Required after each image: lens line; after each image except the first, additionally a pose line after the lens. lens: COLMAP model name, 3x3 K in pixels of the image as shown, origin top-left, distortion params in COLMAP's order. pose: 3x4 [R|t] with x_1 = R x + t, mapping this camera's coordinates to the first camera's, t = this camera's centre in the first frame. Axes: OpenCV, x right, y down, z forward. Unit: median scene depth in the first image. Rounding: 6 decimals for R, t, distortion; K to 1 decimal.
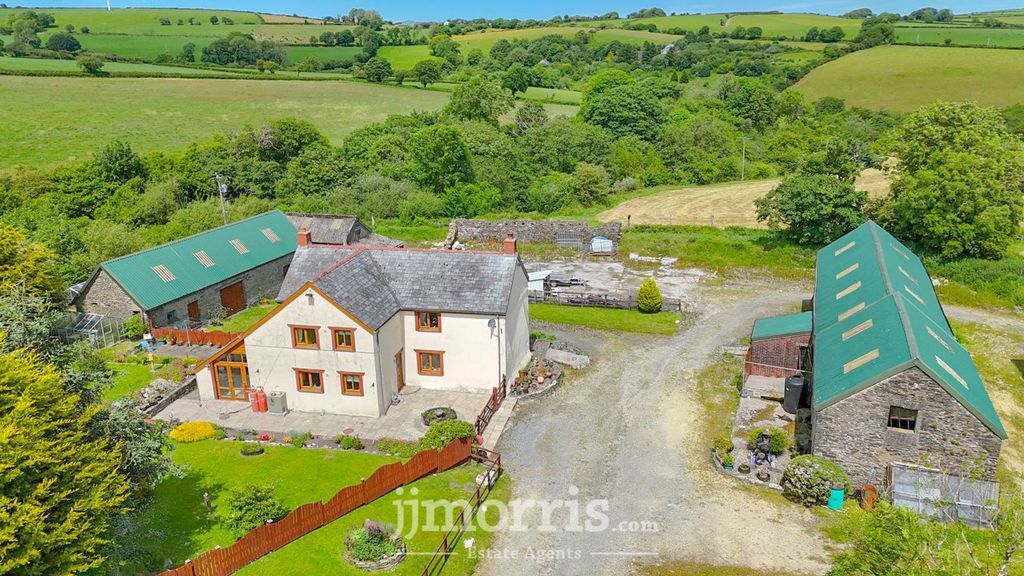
lens RADIAL K [[751.5, 0, 512.0], [0, 751.5, 288.0], [0, 0, 1]] dist [0.146782, -0.248269]
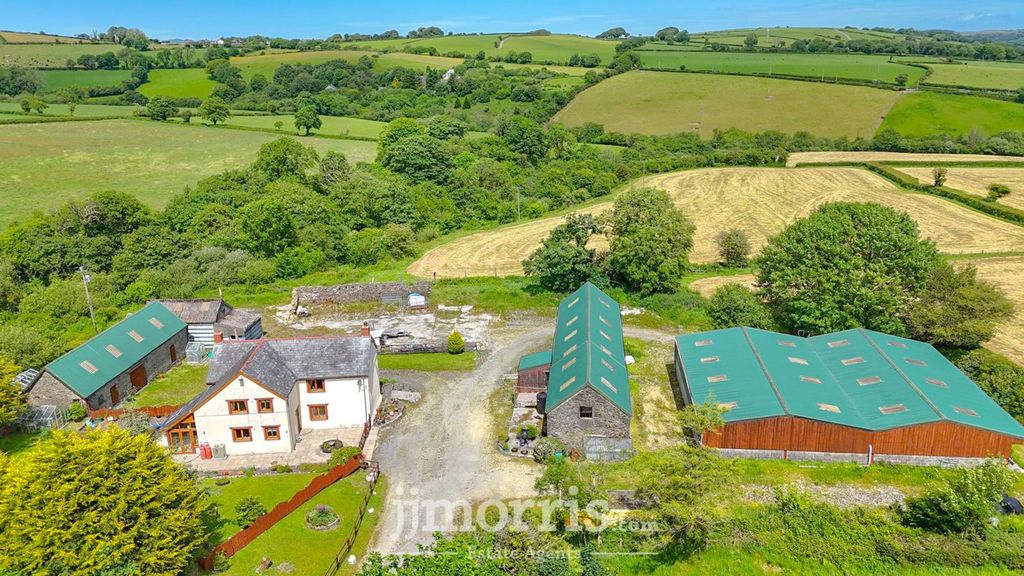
lens RADIAL K [[754.1, 0, 512.0], [0, 754.1, 288.0], [0, 0, 1]] dist [0.094730, -0.094907]
pose [[0.963215, -0.084593, 0.255071, -0.072781], [0.087382, 0.996175, 0.000398, -0.083770], [-0.254129, 0.021905, 0.966922, -0.424776]]
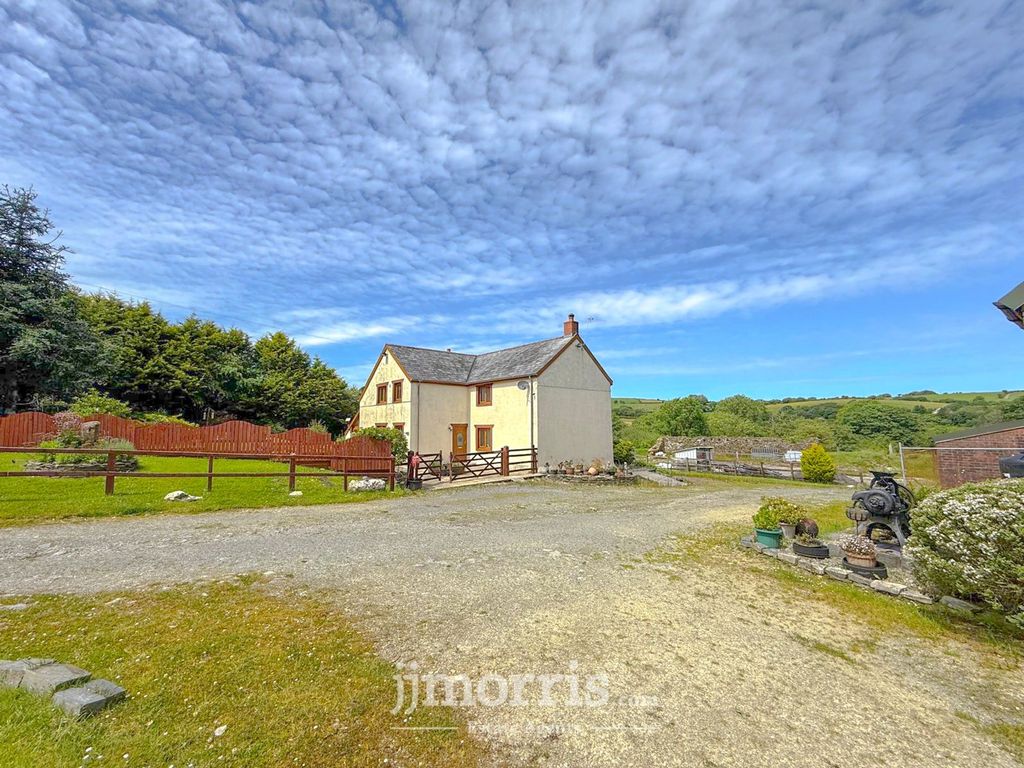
lens RADIAL K [[408.2, 0, 512.0], [0, 408.2, 384.0], [0, 0, 1]] dist [0.002755, 0.000289]
pose [[0.811926, -0.044377, -0.582071, 0.174191], [-0.185982, 0.925485, -0.329983, 0.146187], [0.553341, 0.376177, 0.743172, 0.413081]]
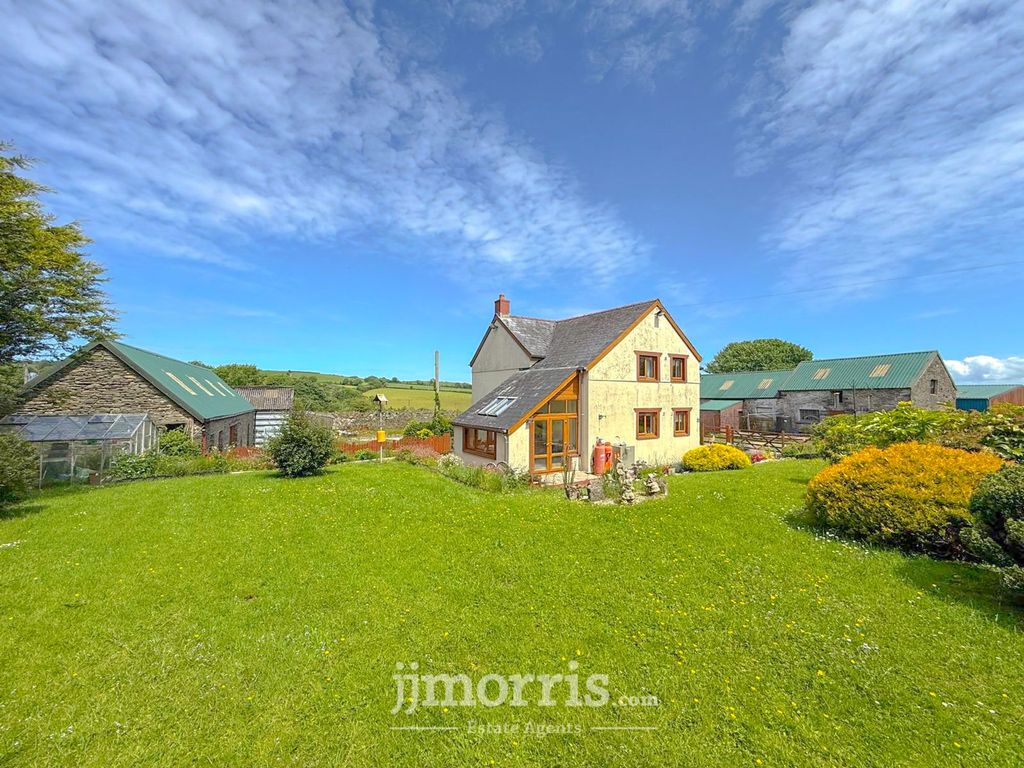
lens RADIAL K [[408.2, 0, 512.0], [0, 408.2, 384.0], [0, 0, 1]] dist [0.002755, 0.000289]
pose [[0.704603, 0.042949, 0.708301, -0.455290], [0.191156, 0.949779, -0.247750, 0.108050], [-0.683369, 0.309961, 0.661007, 0.530796]]
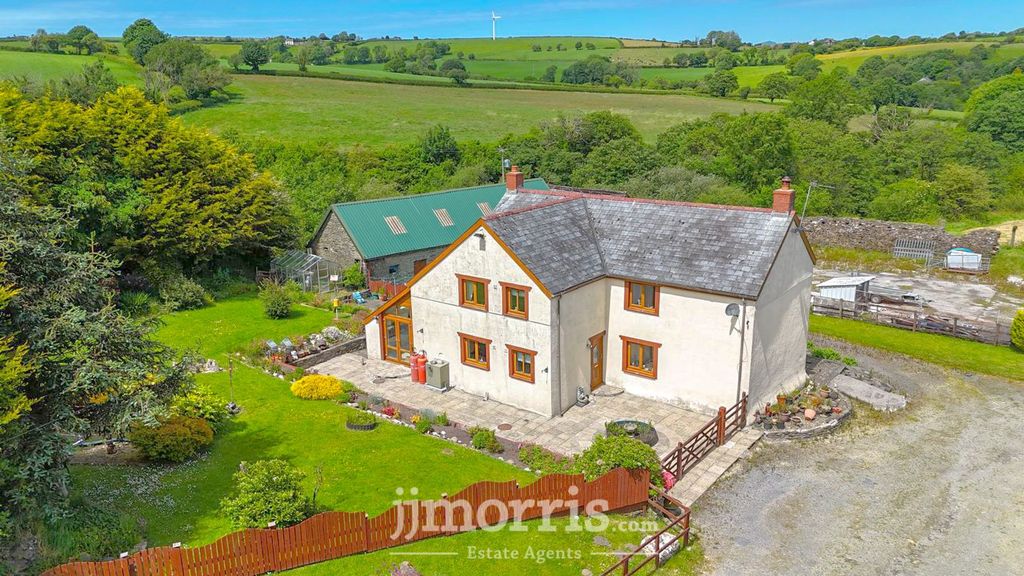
lens RADIAL K [[754.1, 0, 512.0], [0, 754.1, 288.0], [0, 0, 1]] dist [0.094730, -0.094907]
pose [[0.904235, 0.118614, -0.410231, 0.045967], [-0.132112, 0.991224, -0.004601, 0.038013], [0.406085, 0.058357, 0.911970, 0.216100]]
